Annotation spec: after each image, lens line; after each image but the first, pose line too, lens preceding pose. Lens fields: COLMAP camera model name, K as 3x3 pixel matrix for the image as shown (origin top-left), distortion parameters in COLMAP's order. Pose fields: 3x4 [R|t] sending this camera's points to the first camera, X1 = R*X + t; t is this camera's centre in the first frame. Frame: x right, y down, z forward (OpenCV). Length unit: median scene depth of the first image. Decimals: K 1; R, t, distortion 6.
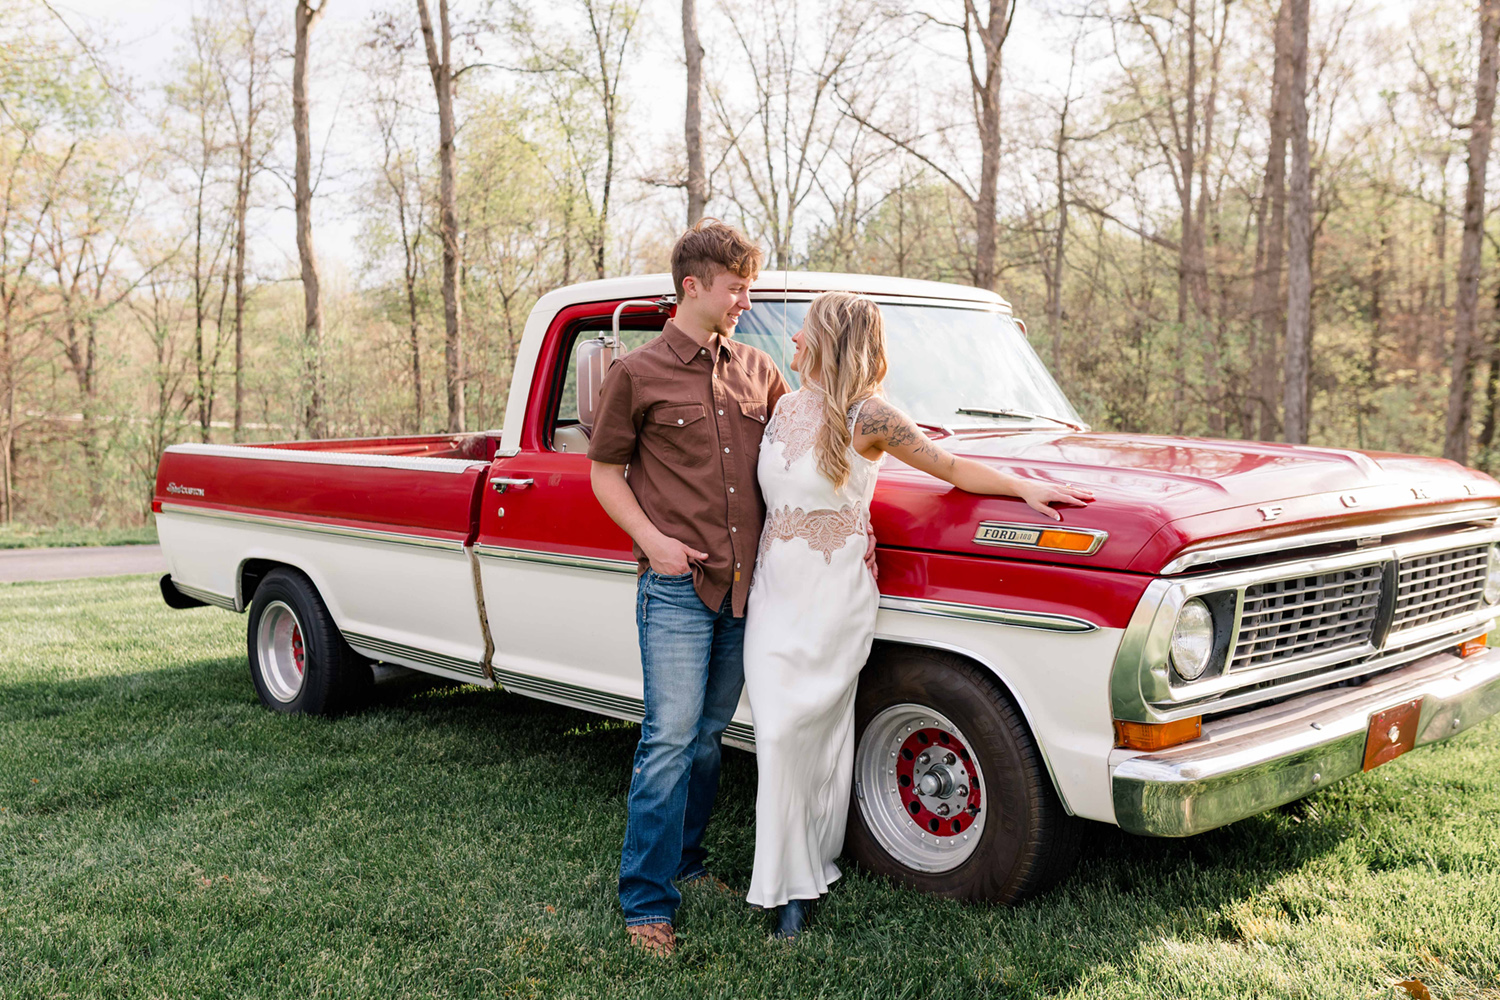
lens RADIAL K [[2288.8, 0, 755.4], [0, 2288.8, 403.8], [0, 0, 1]] dist [0.003867, -0.003490]
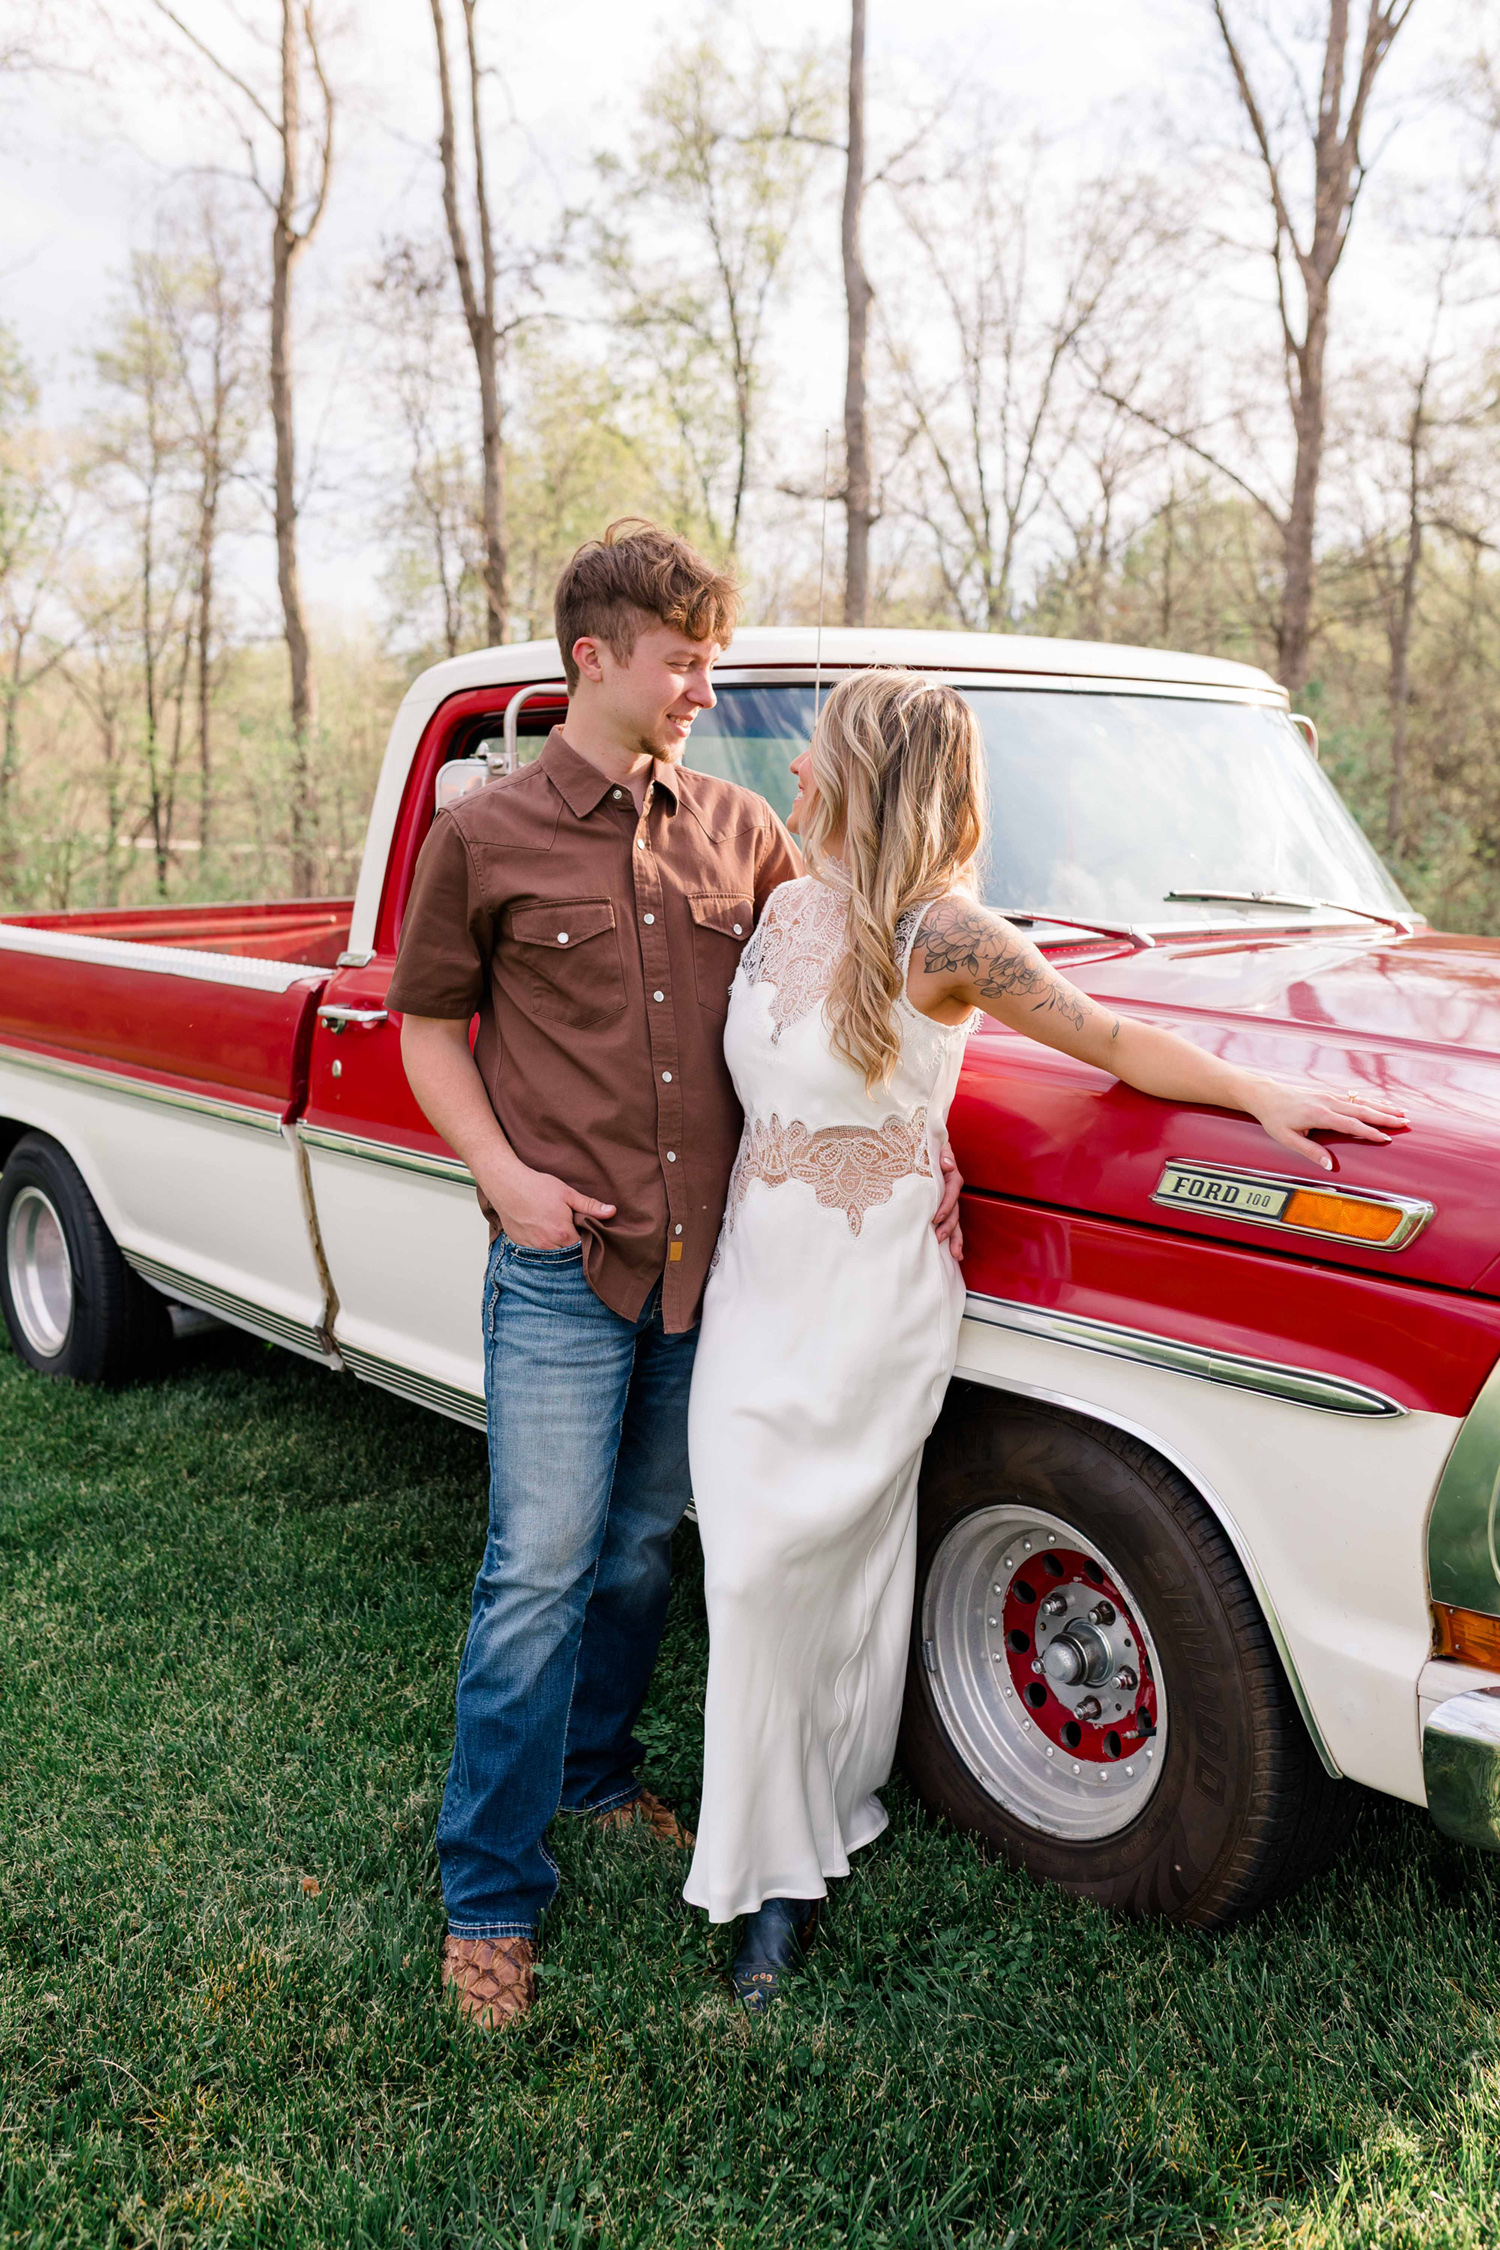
lens RADIAL K [[3023.0, 0, 718.8], [0, 3023.0, 1172.8], [0, 0, 1]] dist [-0.000136, -0.014562]
pose [[0.995695, 0.018080, -0.090912, 0.041821], [-0.006999, 0.992657, 0.120757, -0.014362], [0.092428, -0.119601, 0.988510, 0.244905]]
